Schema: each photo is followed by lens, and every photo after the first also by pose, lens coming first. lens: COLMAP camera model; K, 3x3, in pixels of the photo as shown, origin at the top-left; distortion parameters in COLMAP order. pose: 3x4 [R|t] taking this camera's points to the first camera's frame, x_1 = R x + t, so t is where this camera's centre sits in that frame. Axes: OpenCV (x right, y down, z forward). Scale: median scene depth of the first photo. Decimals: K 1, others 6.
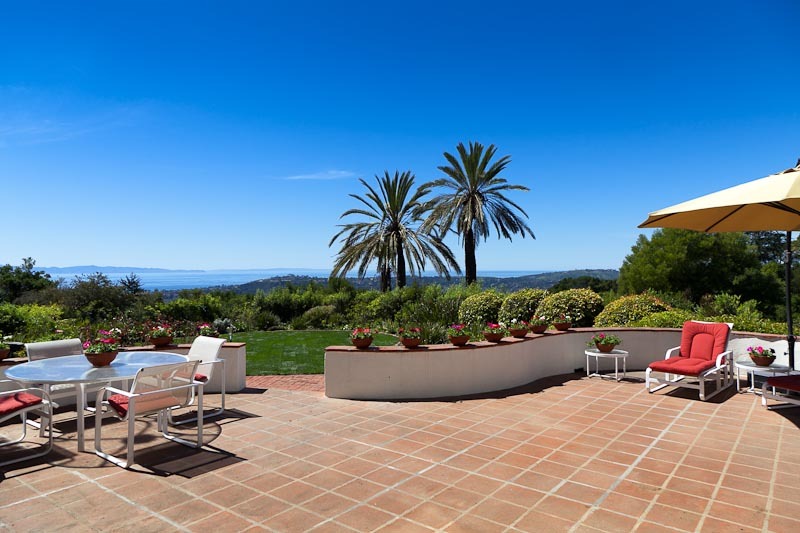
lens RADIAL K [[538.7, 0, 395.1], [0, 538.7, 264.5], [0, 0, 1]] dist [0.020138, 0.000264]
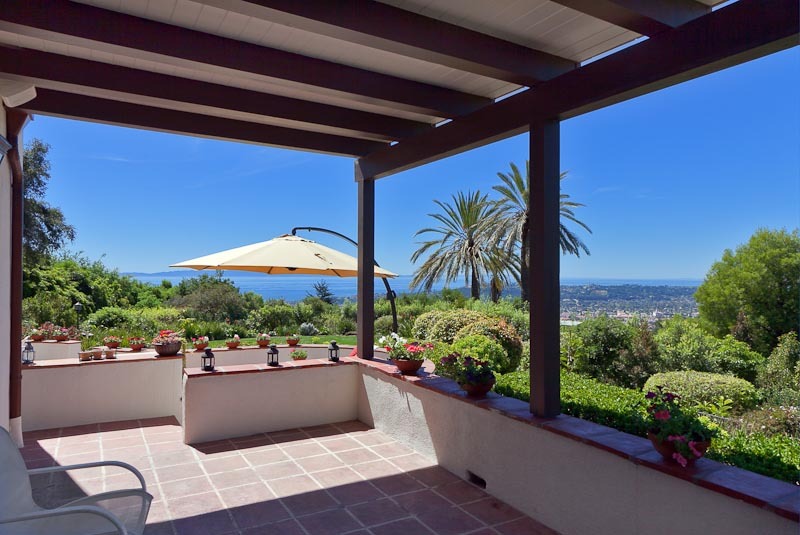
lens RADIAL K [[538.7, 0, 400.8], [0, 538.7, 267.8], [0, 0, 1]] dist [0.020138, 0.000264]
pose [[0.927637, 0.004801, -0.373452, 0.296072], [-0.006756, 0.999969, -0.003924, -0.018053], [0.373422, 0.006163, 0.927641, -0.033424]]
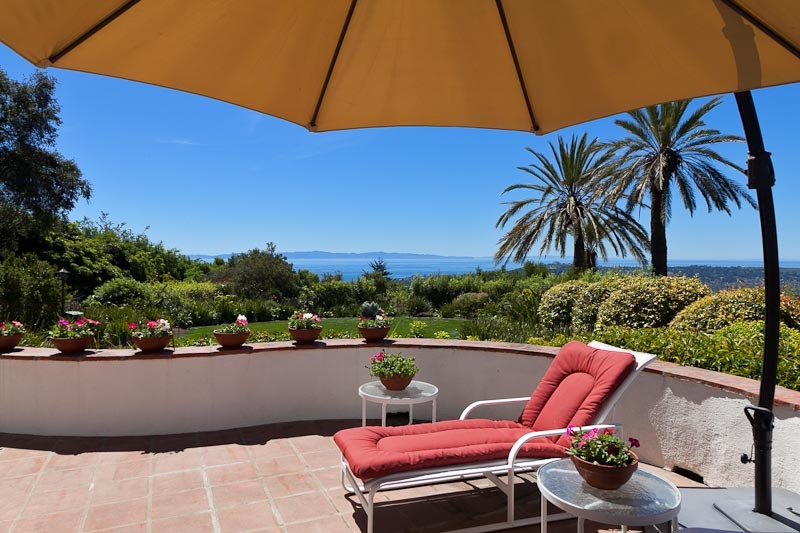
lens RADIAL K [[538.7, 0, 402.5], [0, 538.7, 261.8], [0, 0, 1]] dist [0.020138, 0.000264]
pose [[0.887303, 0.010932, -0.461058, 0.168975], [-0.002413, 0.999815, 0.019061, 0.008126], [0.461181, -0.015800, 0.887165, 0.147523]]
